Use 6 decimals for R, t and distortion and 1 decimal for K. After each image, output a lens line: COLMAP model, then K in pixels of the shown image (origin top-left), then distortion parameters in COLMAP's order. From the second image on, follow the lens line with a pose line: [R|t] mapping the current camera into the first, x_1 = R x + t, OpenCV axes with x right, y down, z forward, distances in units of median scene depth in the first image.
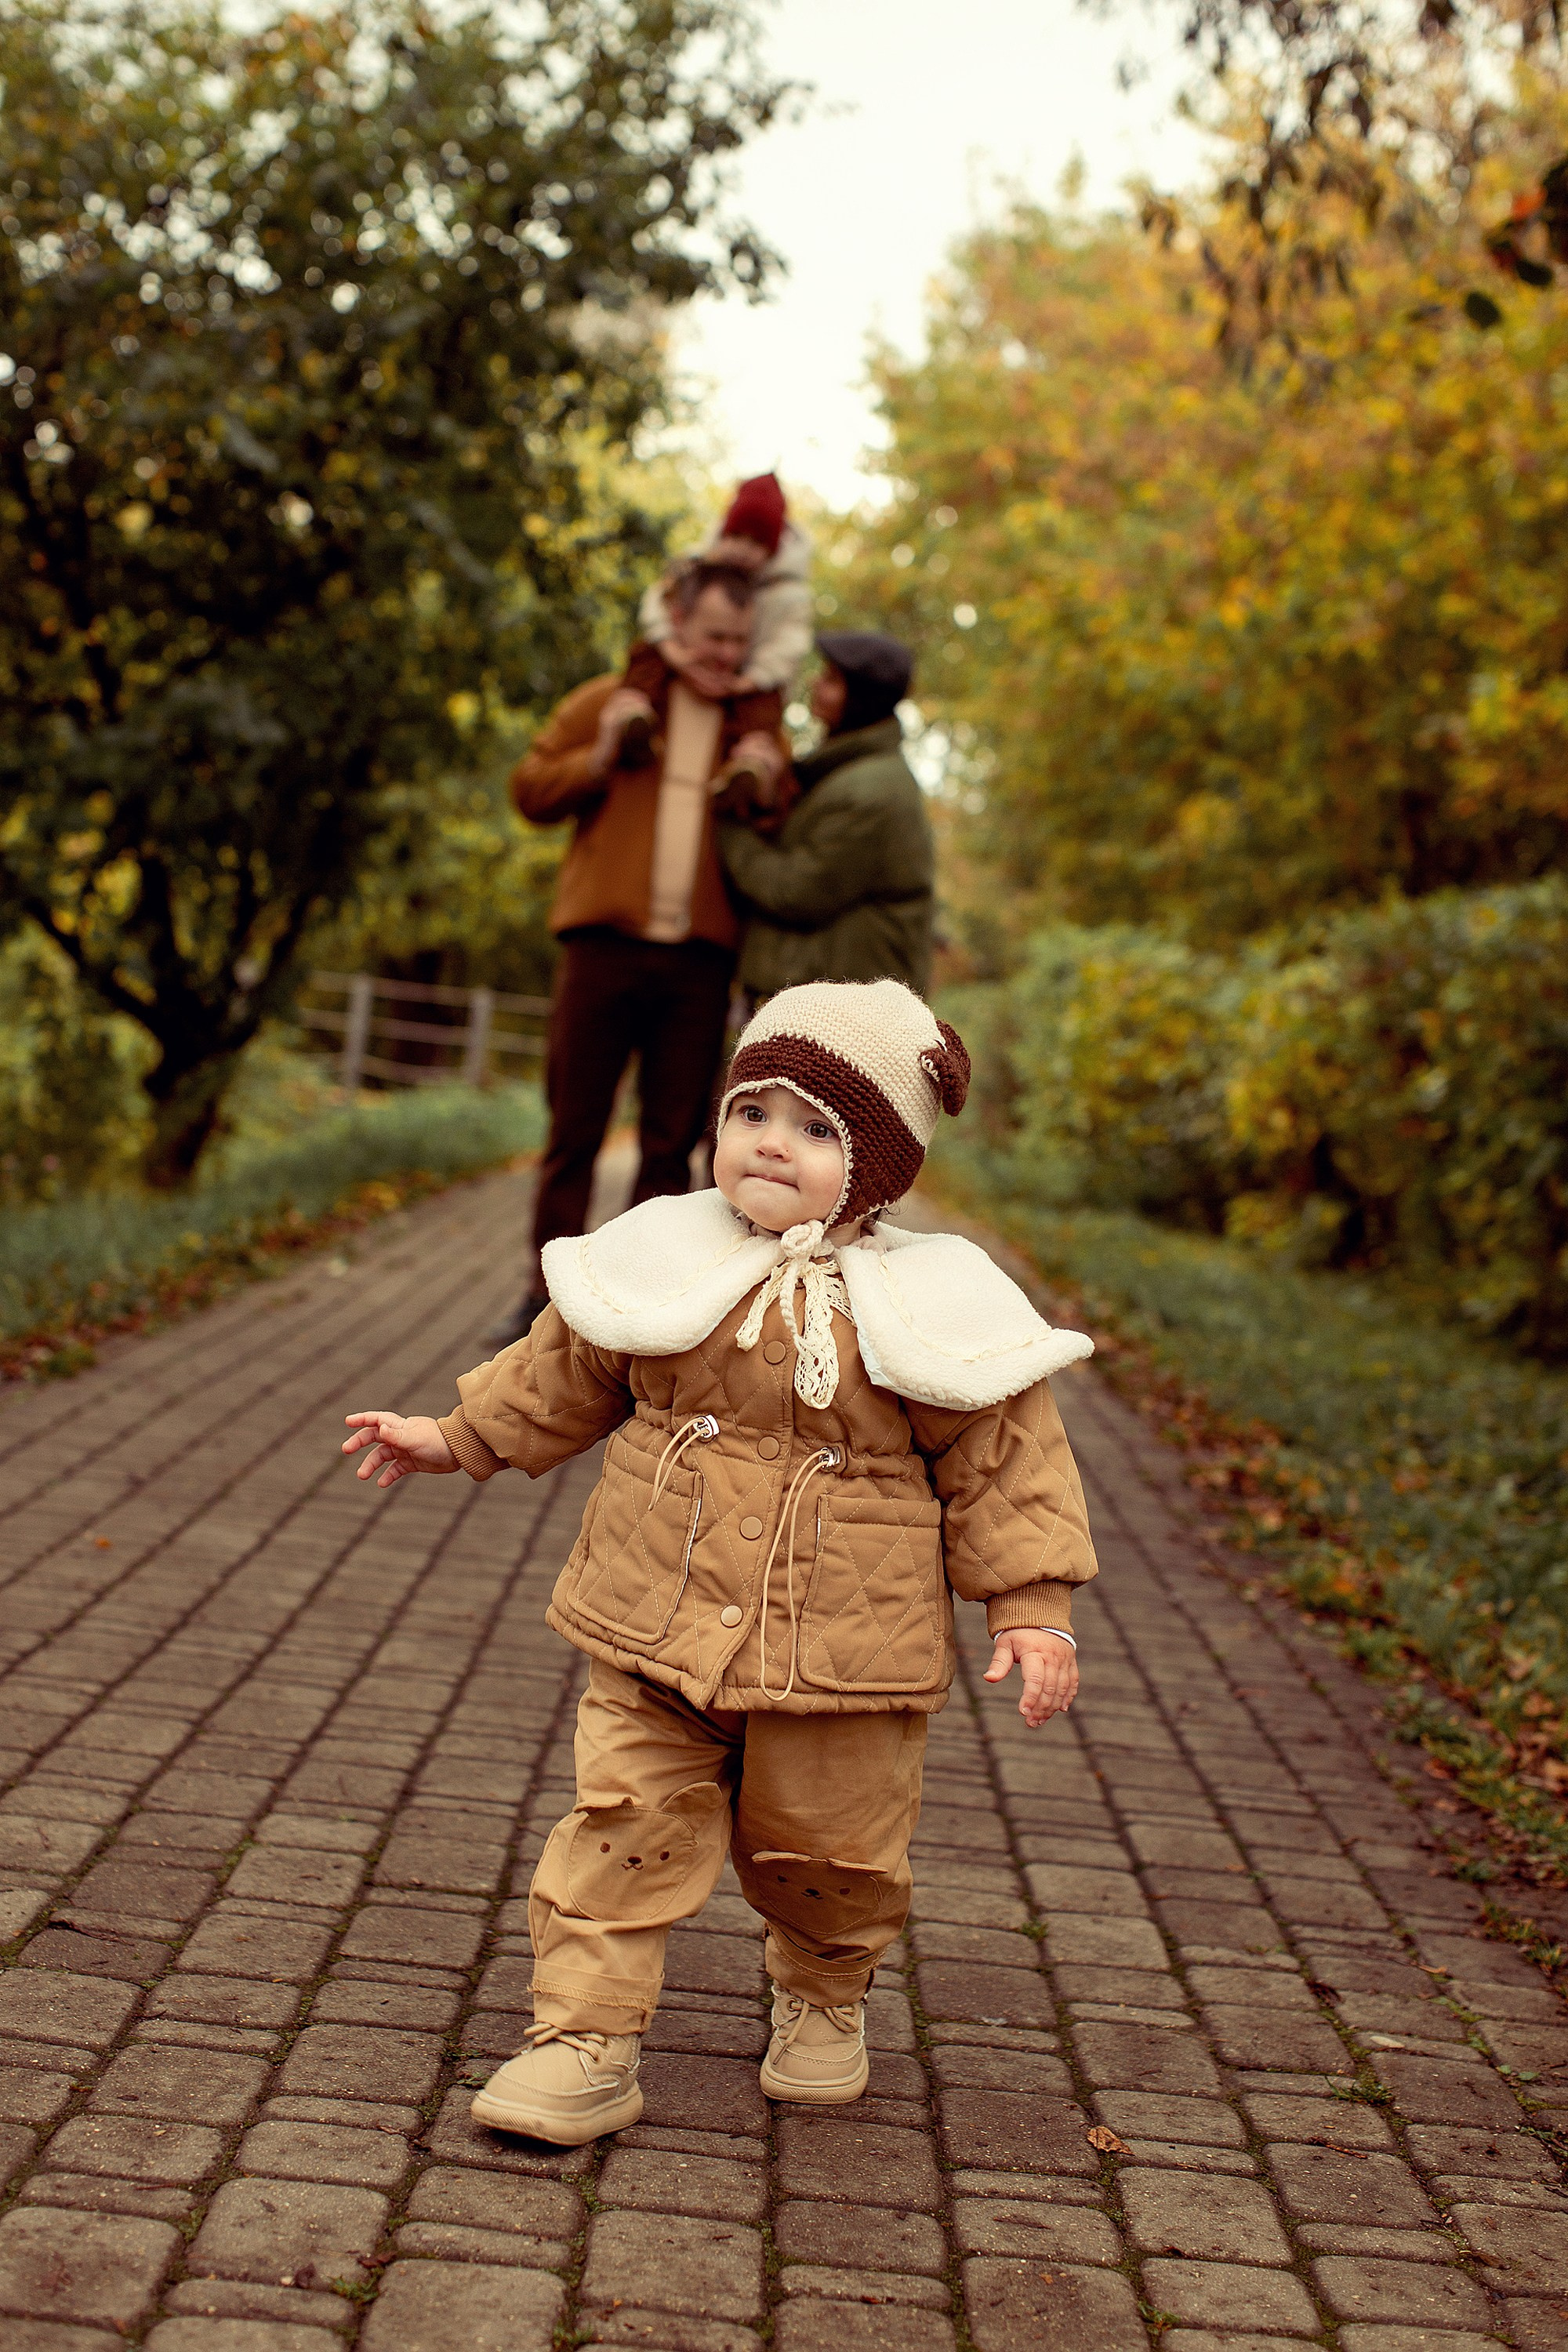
lens RADIAL K [[3294.0, 0, 784.0], [0, 3294.0, 1176.0], [0, 0, 1]] dist [-0.214371, 0.424370]
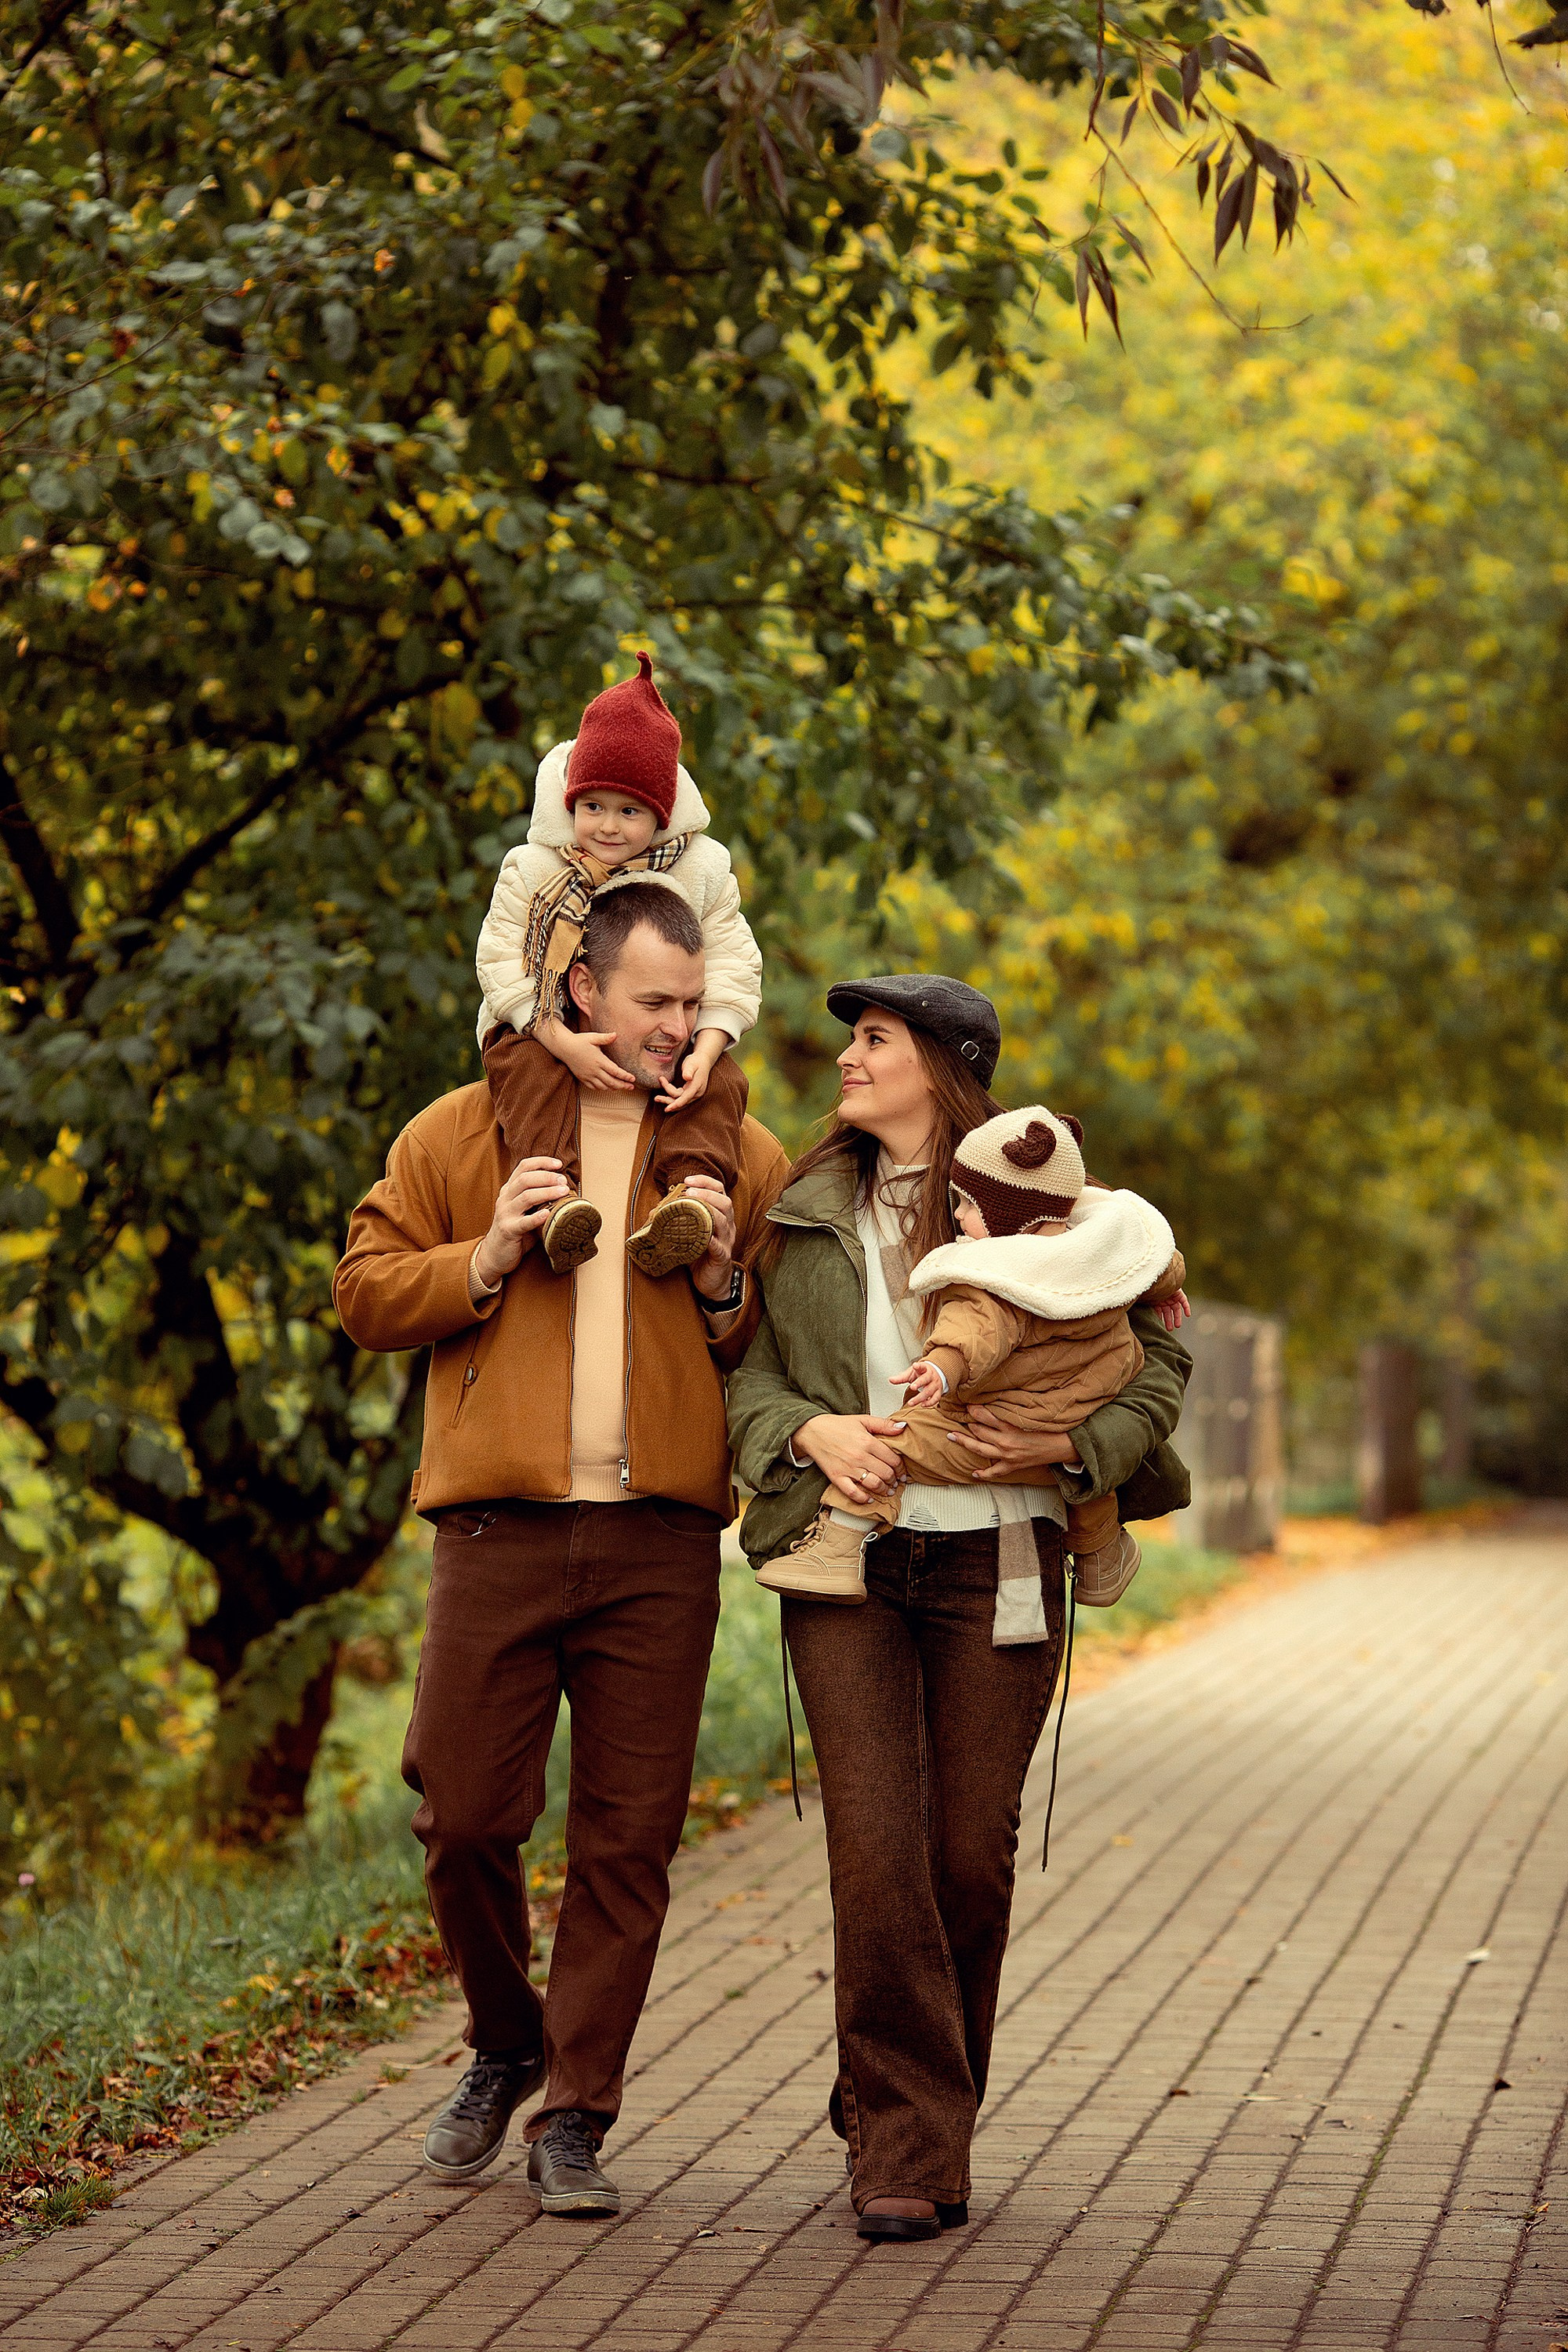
lens RADIAL K [[8482.6, 0, 784.0], [0, 8482.6, 1176.0], [0, 0, 1]] dist [-0.288168, -1.878921]
pose [[0.987280, -0.094979, -0.127503, 0.089430], [0.088954, 0.994669, -0.052157, -0.026174], [0.131777, 0.040152, 0.990466, -0.383597]]
